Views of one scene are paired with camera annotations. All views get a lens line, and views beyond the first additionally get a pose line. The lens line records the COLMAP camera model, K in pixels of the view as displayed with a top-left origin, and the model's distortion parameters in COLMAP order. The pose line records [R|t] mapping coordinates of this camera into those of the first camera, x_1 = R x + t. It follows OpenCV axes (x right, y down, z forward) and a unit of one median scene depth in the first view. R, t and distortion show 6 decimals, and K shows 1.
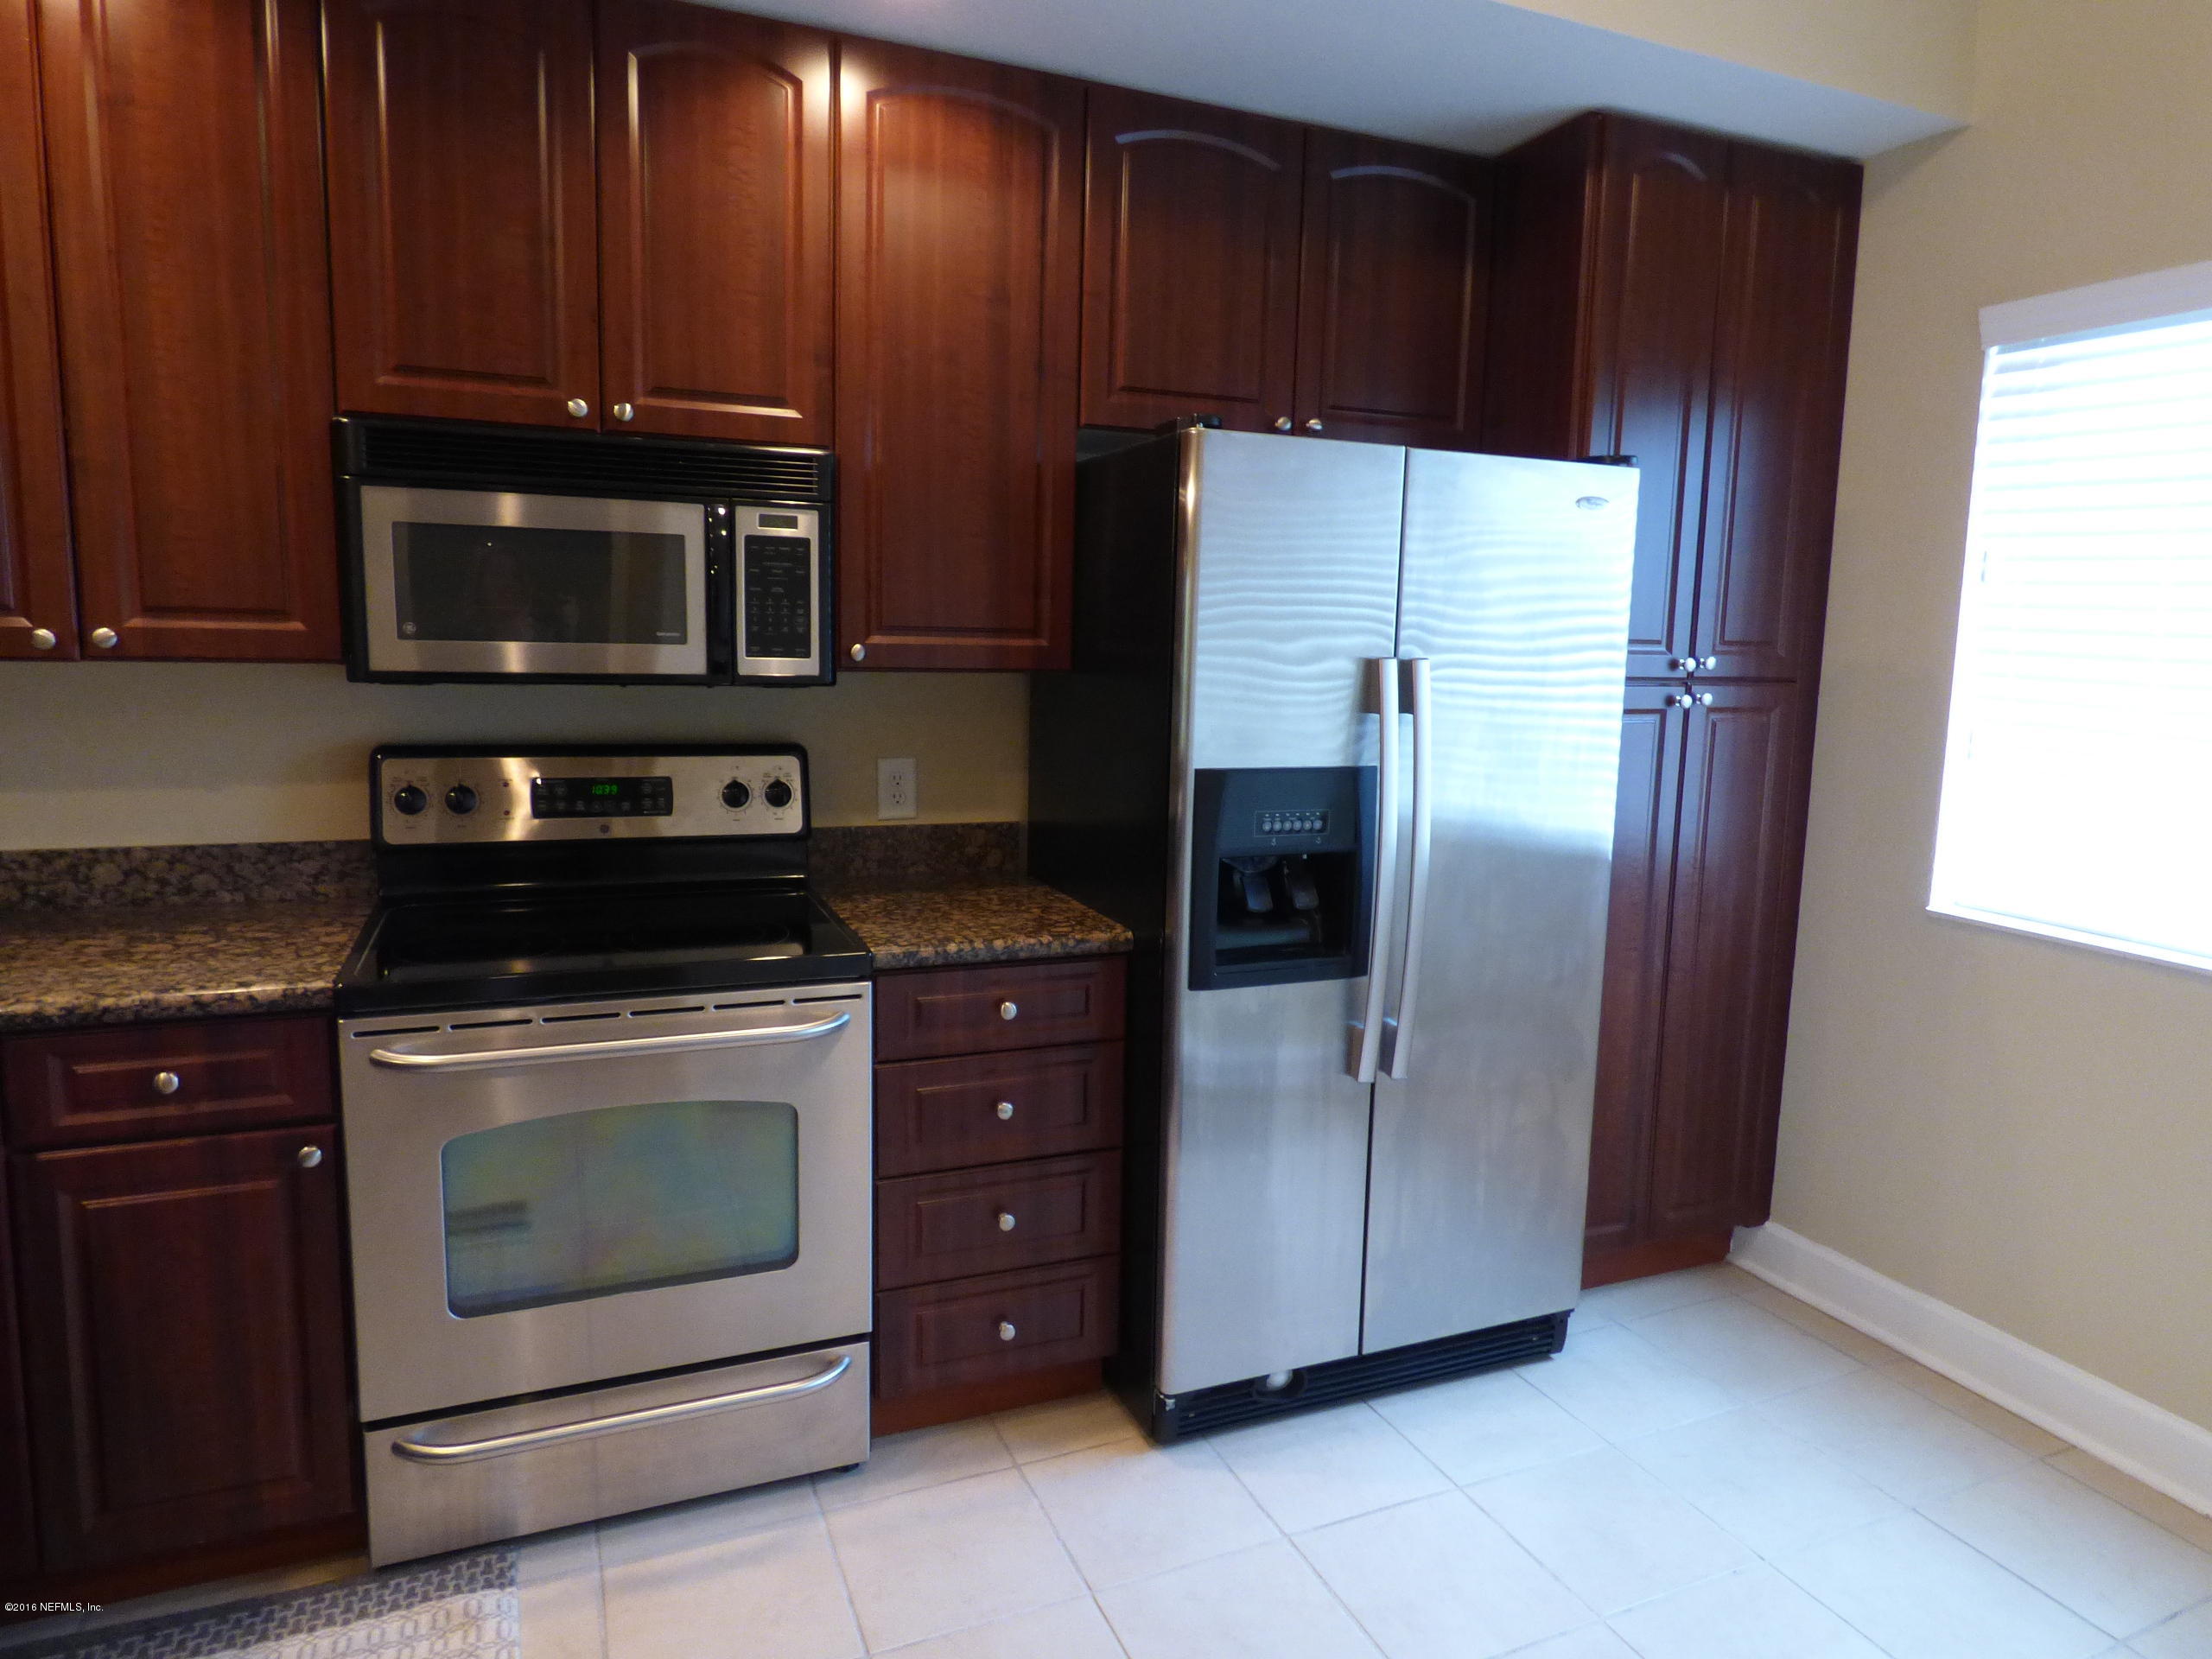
lens RADIAL K [[1318.3, 0, 1094.0], [0, 1318.3, 816.6], [0, 0, 1]] dist [0.013773, -0.001085]
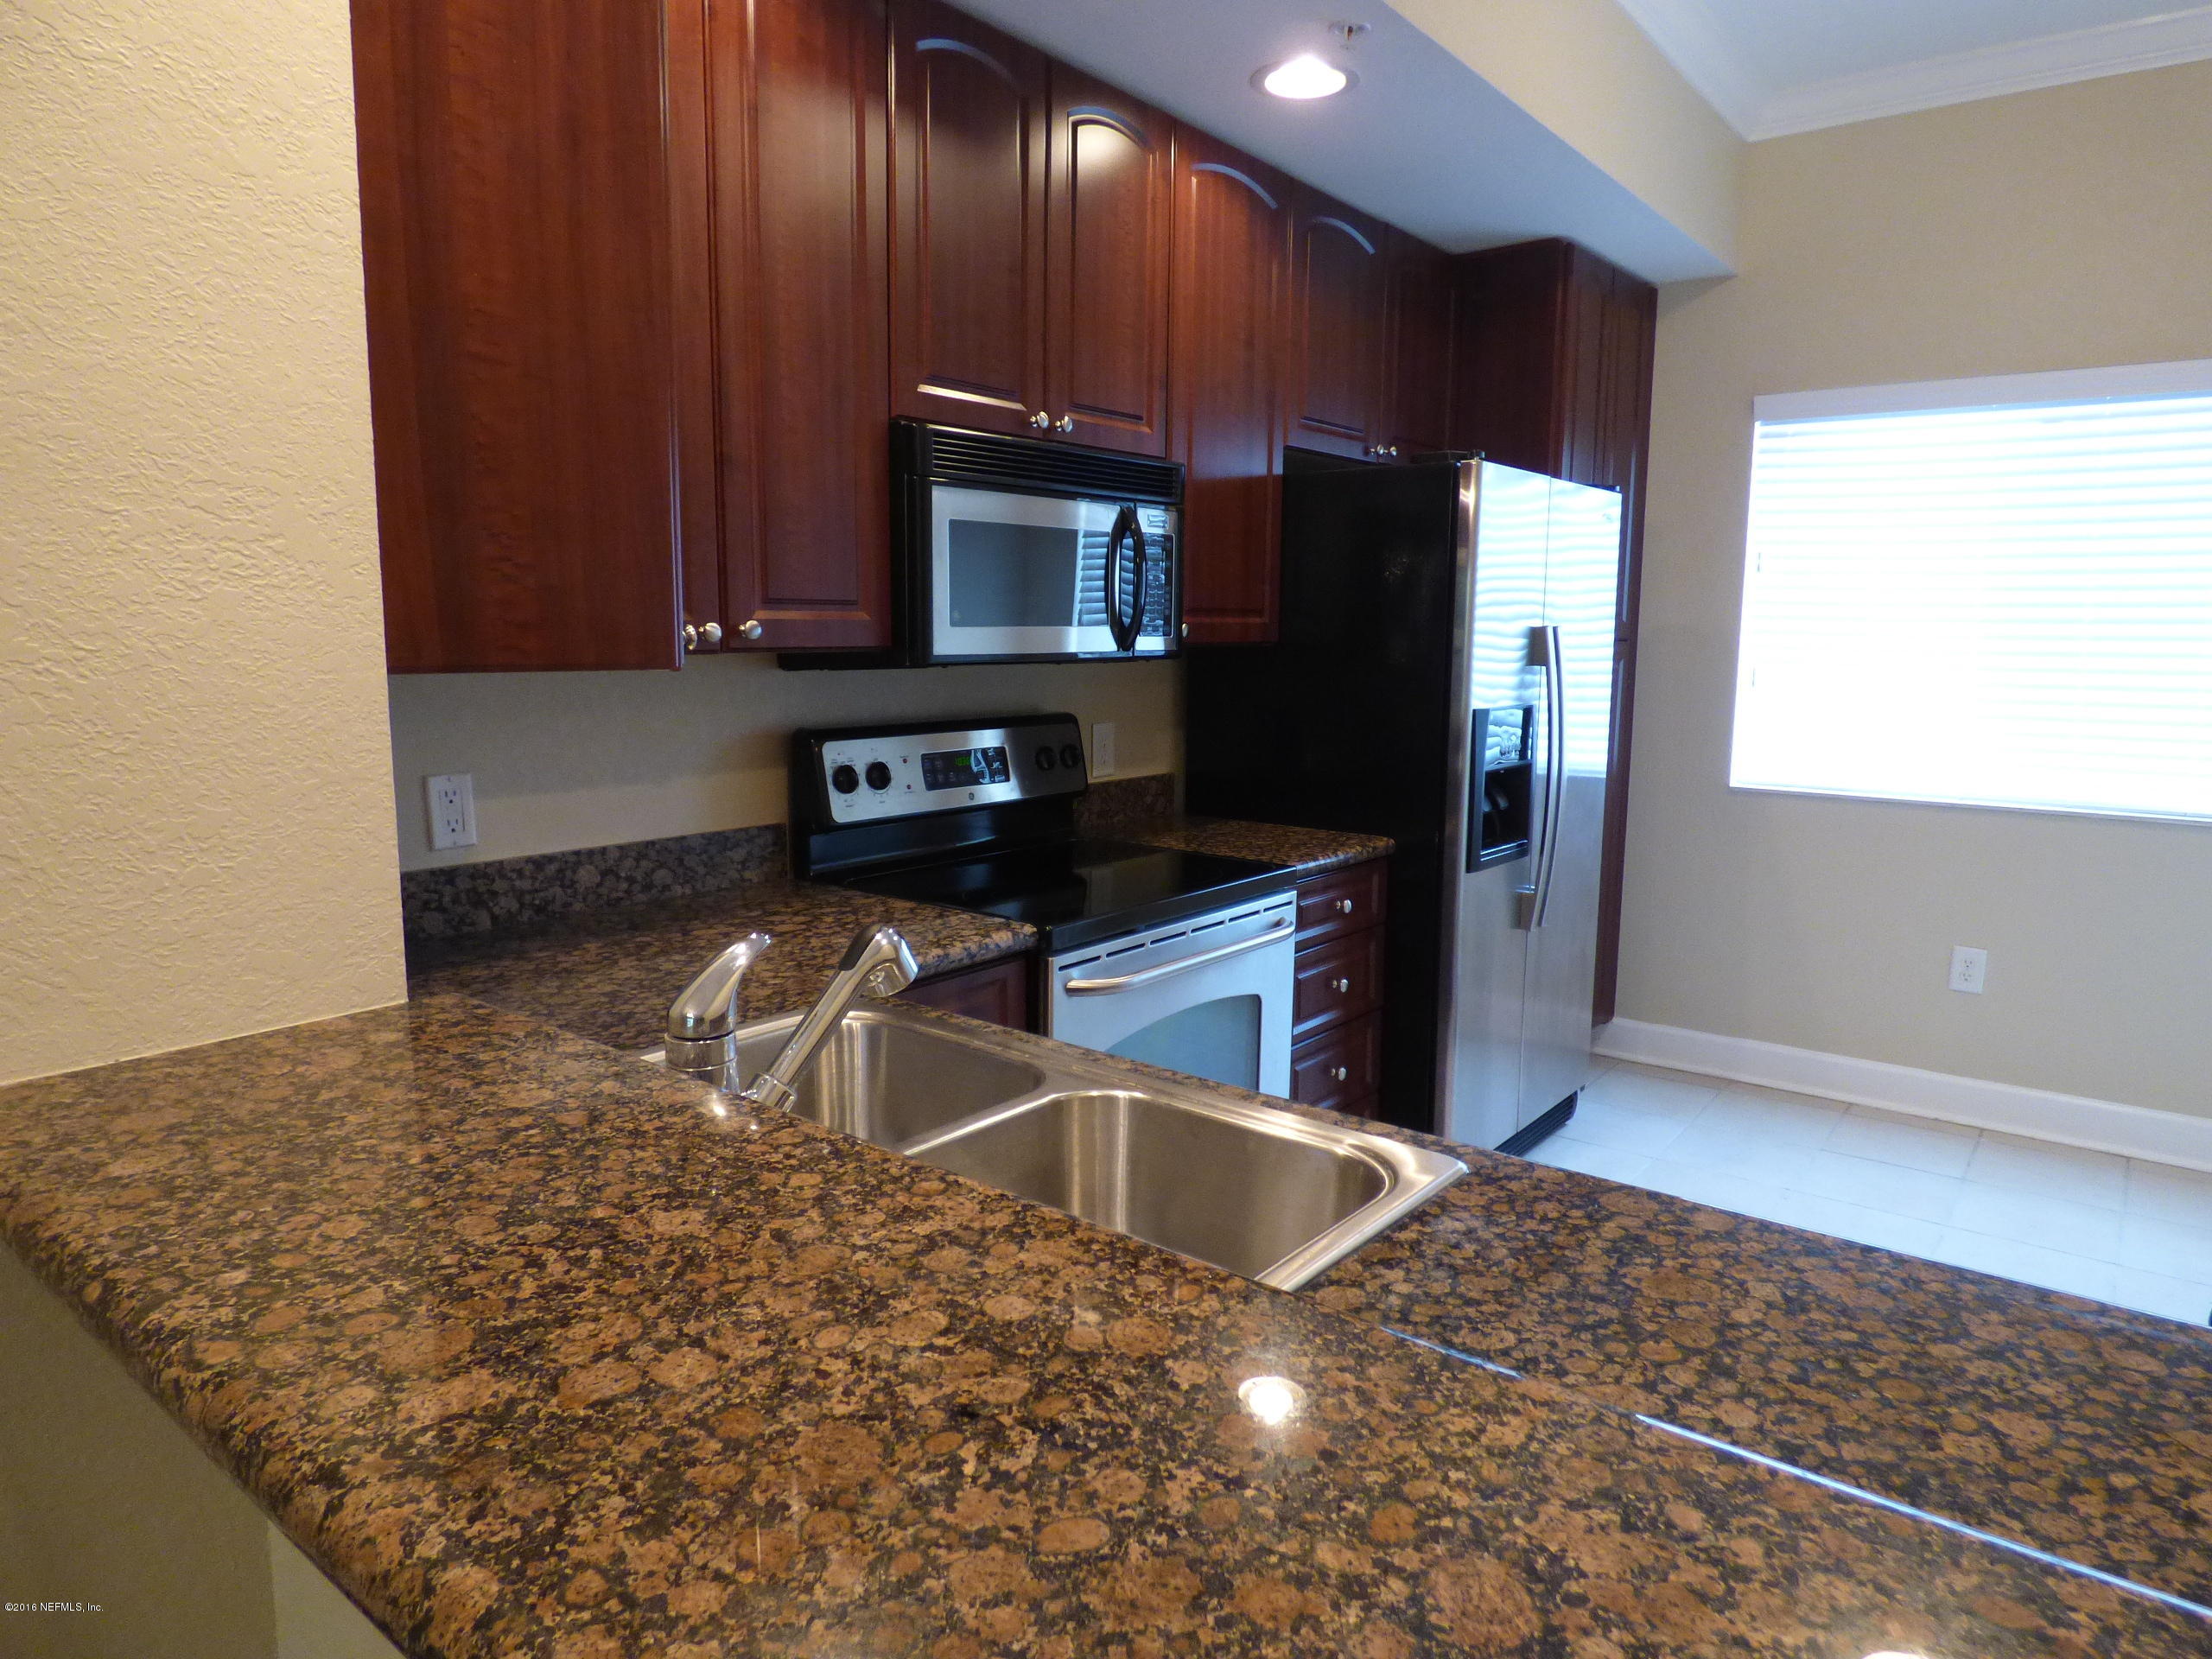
lens RADIAL K [[1364.5, 0, 1106.1], [0, 1364.5, 816.0], [0, 0, 1]] dist [0.003932, -0.003403]
pose [[0.876965, -0.084043, 0.473148, -0.874575], [0.078146, 0.996423, 0.032149, -0.002603], [-0.474158, 0.008781, 0.880396, -0.051316]]
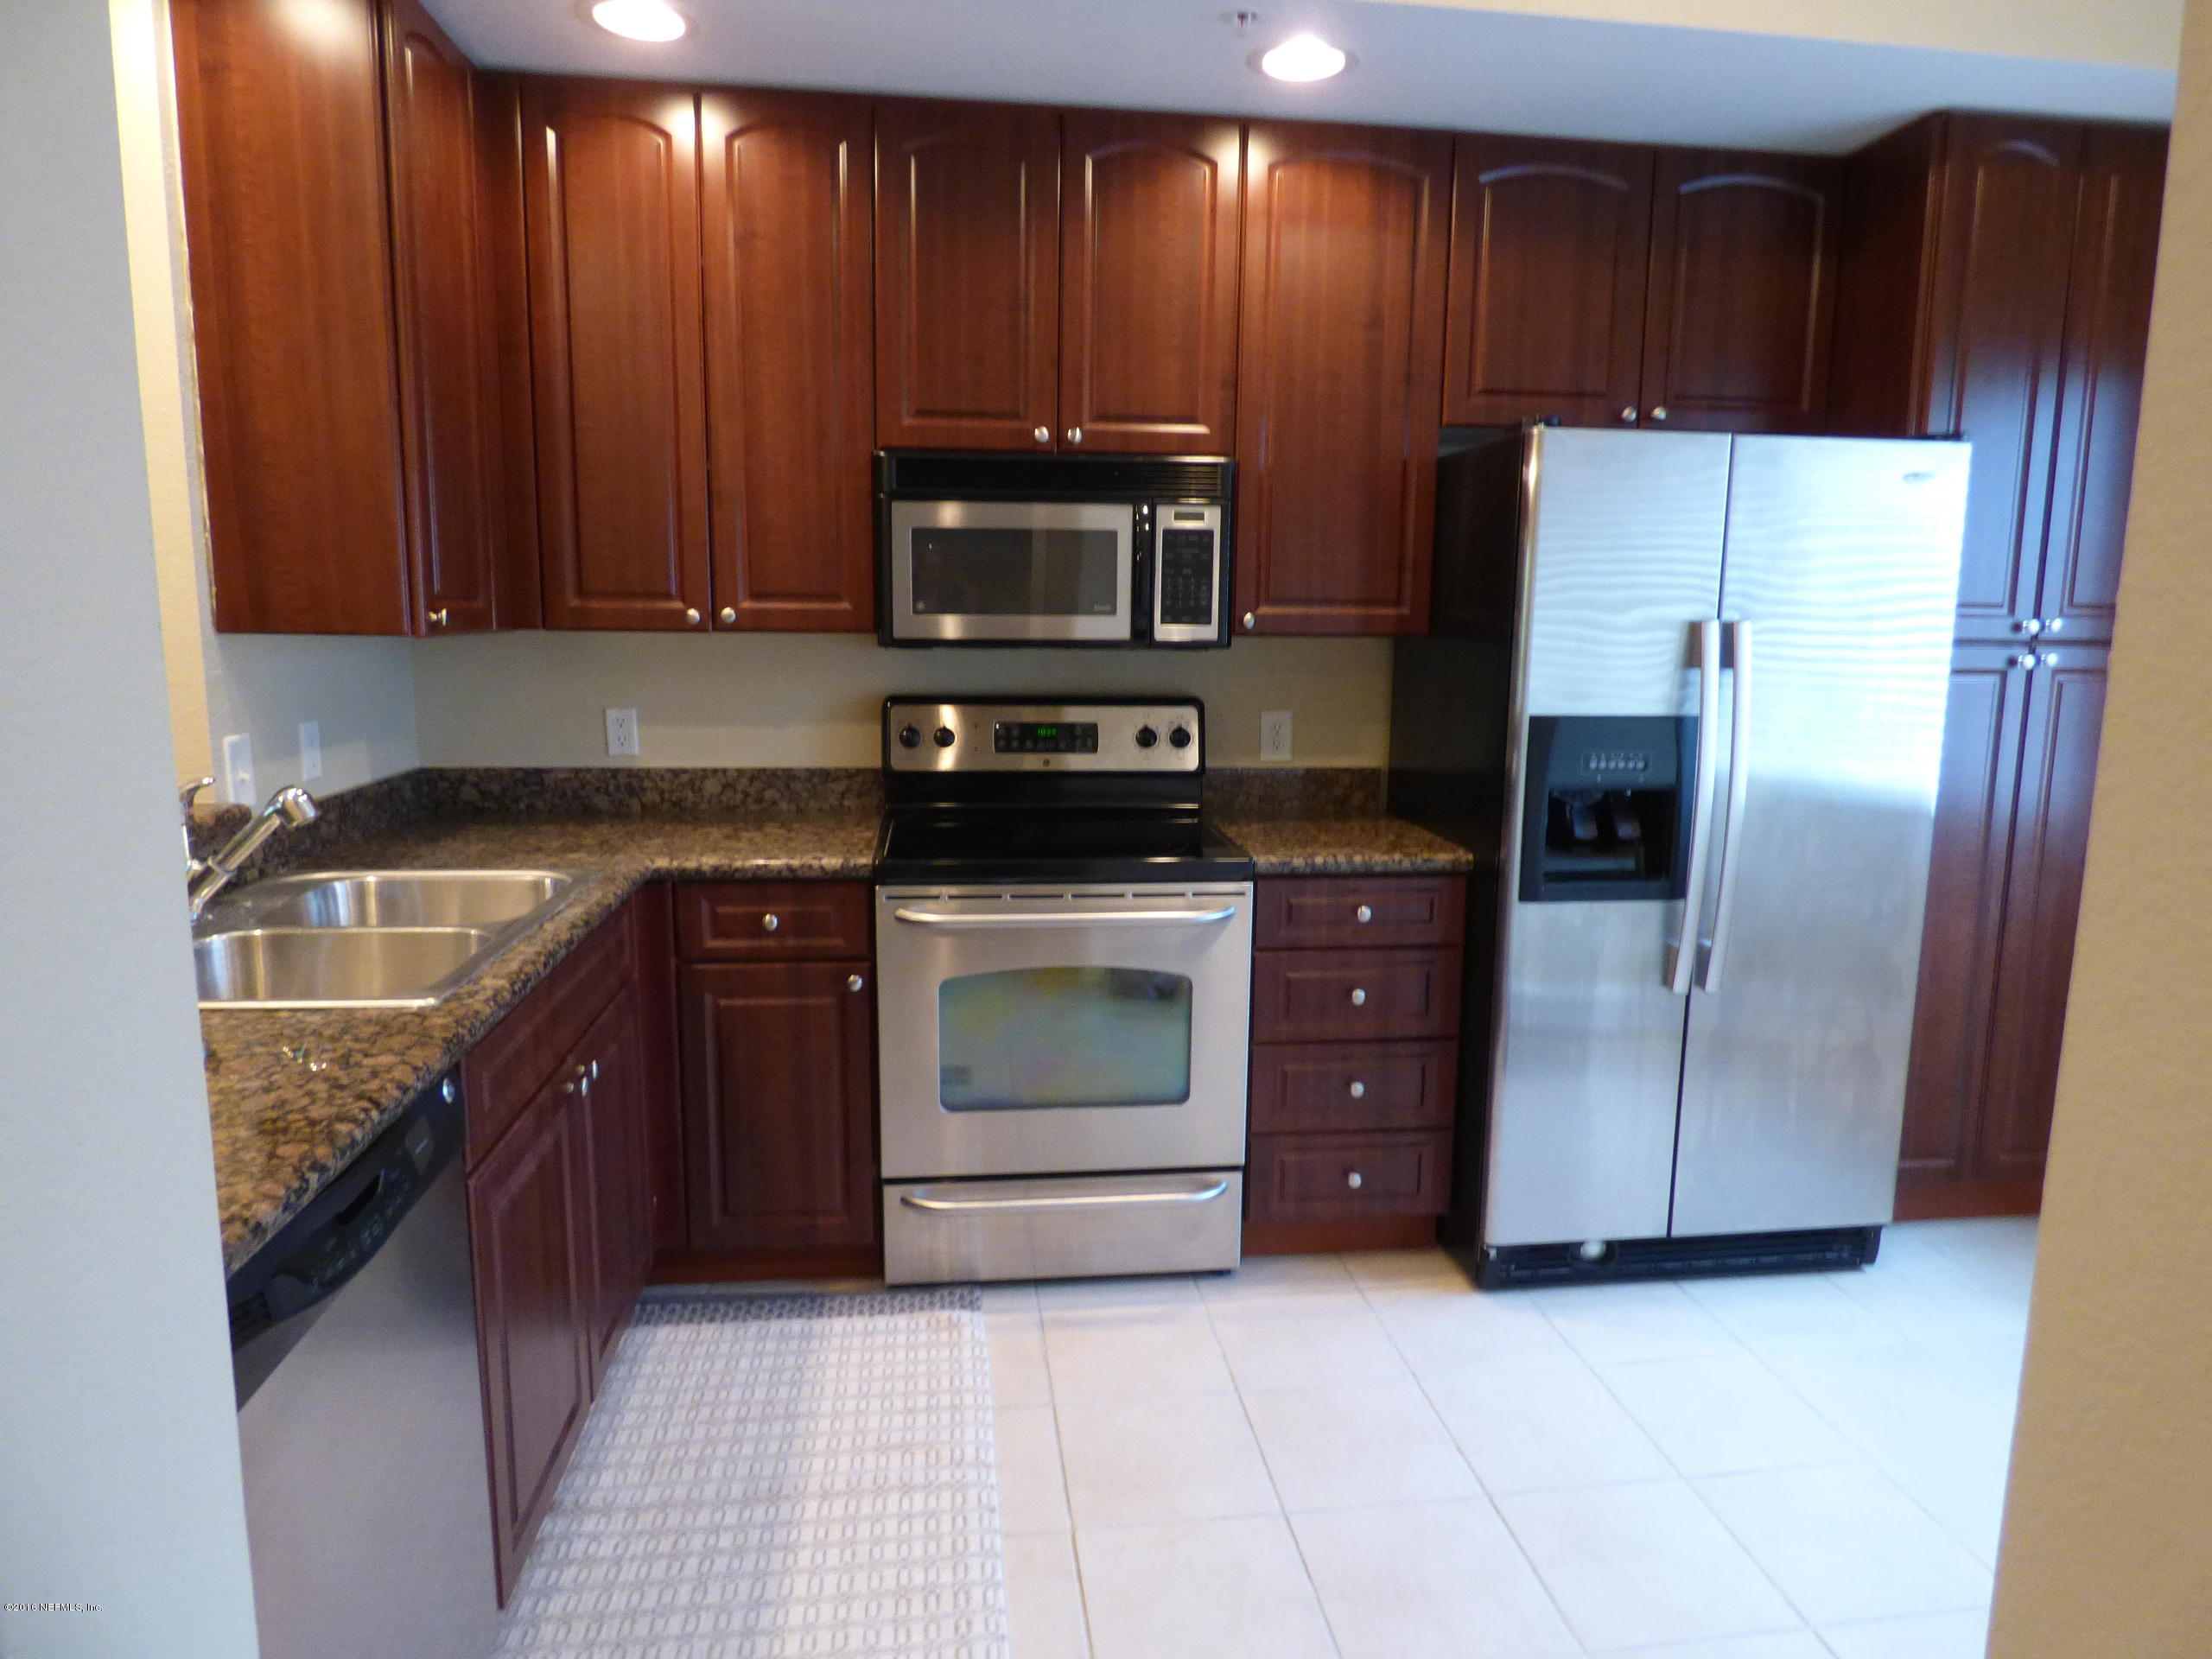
lens RADIAL K [[1351.4, 0, 1106.0], [0, 1351.4, 829.5], [0, 0, 1]] dist [-0.005542, 0.000733]
pose [[0.963237, 0.031081, -0.266849, 0.035946], [-0.025563, 0.999382, 0.024127, 0.043579], [0.267434, -0.016419, 0.963436, -0.256818]]
